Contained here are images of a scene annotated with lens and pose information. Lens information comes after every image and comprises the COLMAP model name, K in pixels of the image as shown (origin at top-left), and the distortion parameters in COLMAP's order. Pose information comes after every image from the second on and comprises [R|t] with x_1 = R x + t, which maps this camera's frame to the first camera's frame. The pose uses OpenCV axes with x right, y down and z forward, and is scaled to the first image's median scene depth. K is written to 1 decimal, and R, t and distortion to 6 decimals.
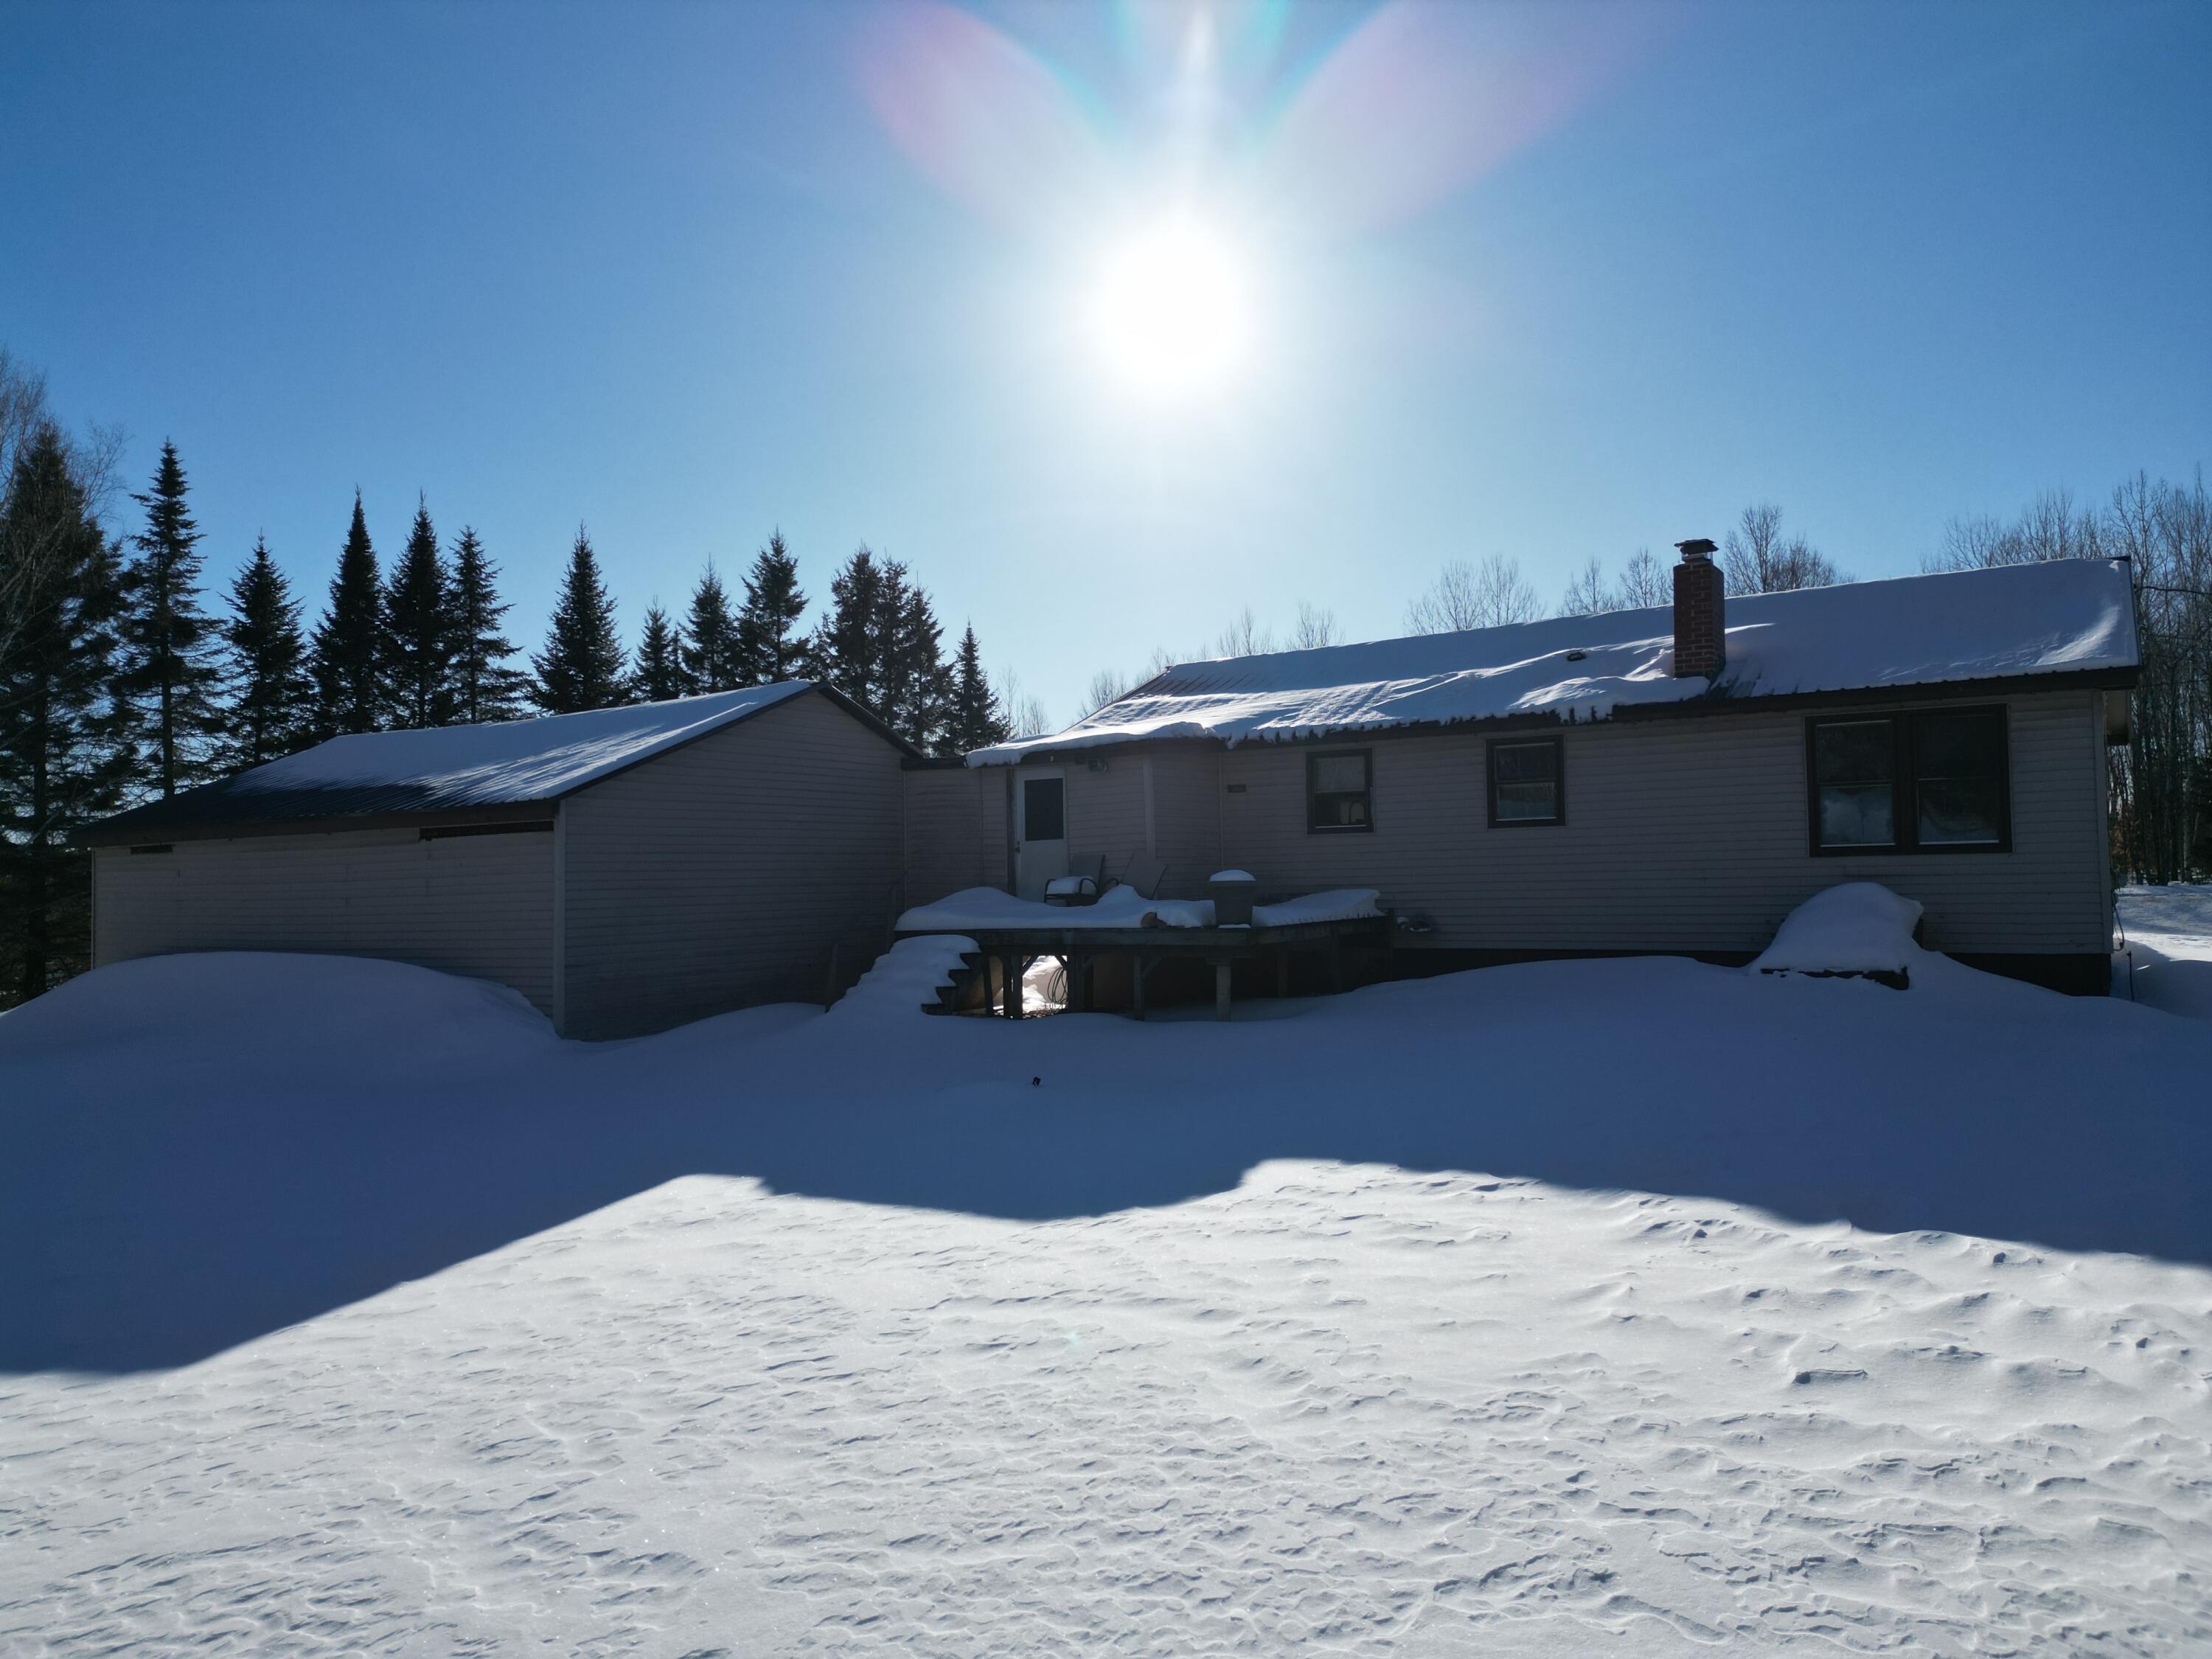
lens RADIAL K [[1545.5, 0, 1109.1], [0, 1545.5, 834.7], [0, 0, 1]] dist [0.078785, -0.063816]
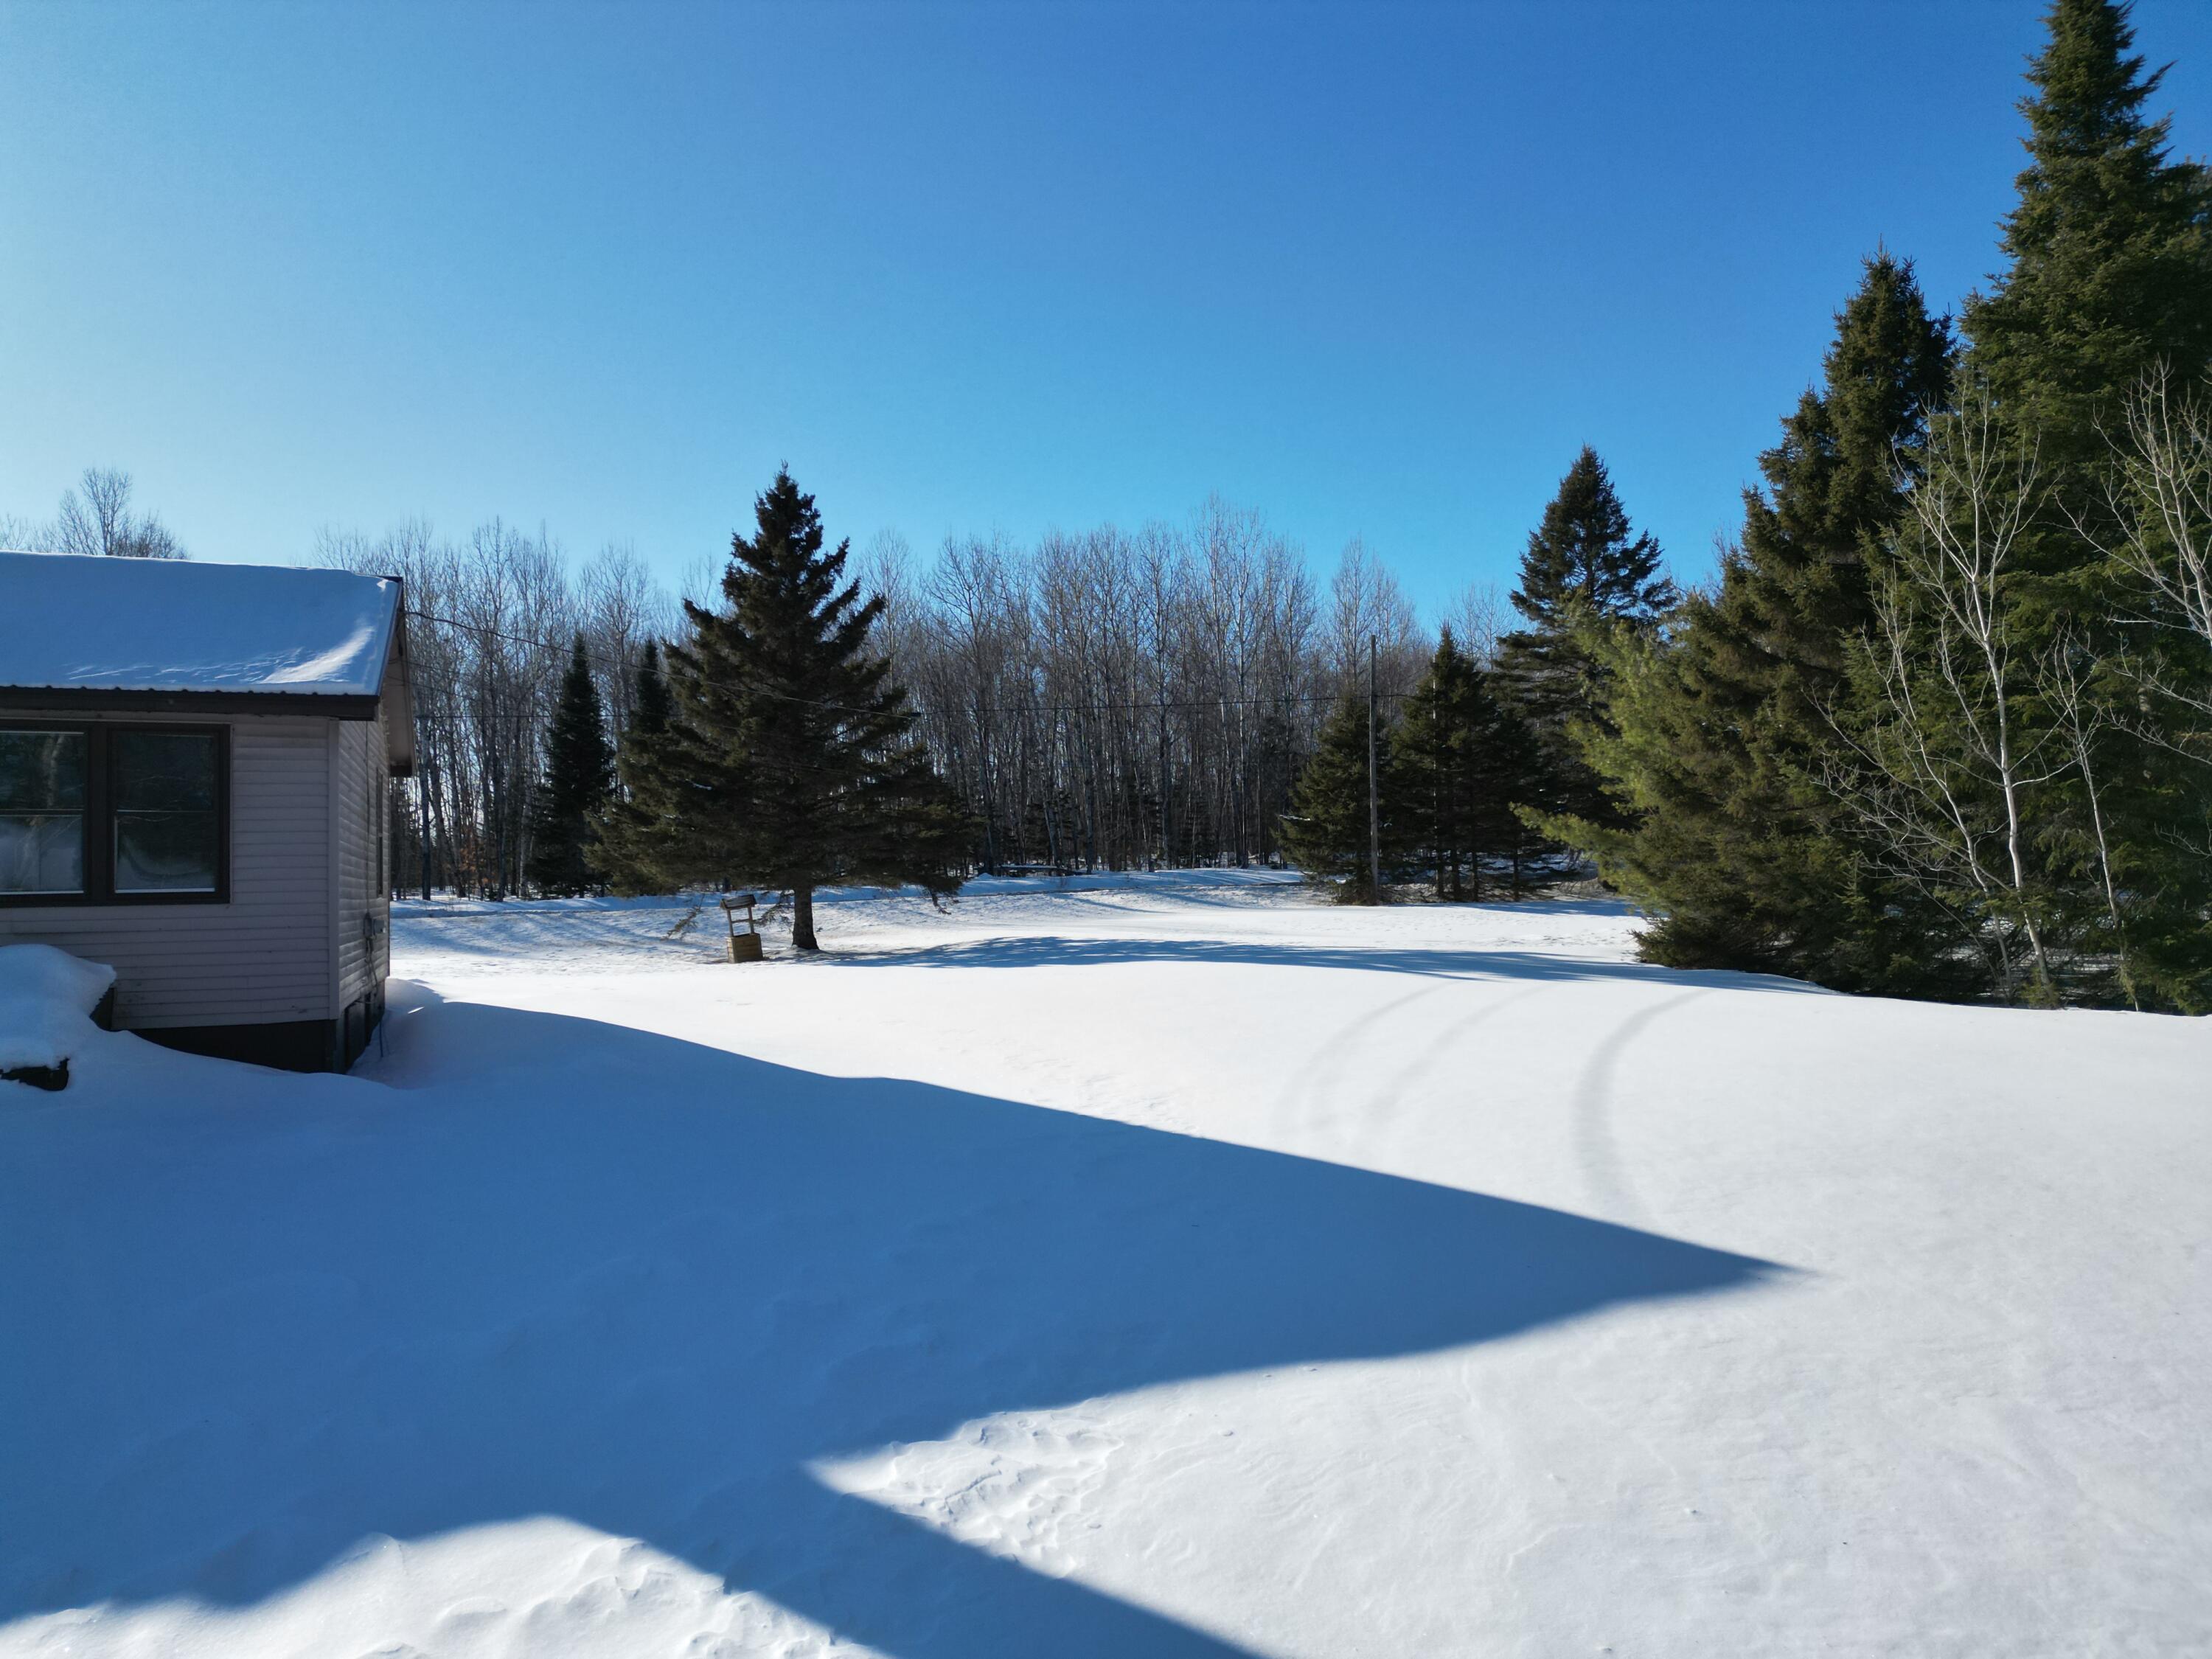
lens RADIAL K [[1545.5, 0, 1107.3], [0, 1545.5, 831.4], [0, 0, 1]] dist [0.078785, -0.063816]
pose [[0.587153, 0.028583, 0.808971, 0.167494], [-0.023454, 0.999558, -0.018294, -0.022092], [-0.809136, -0.008232, 0.587564, 0.132239]]
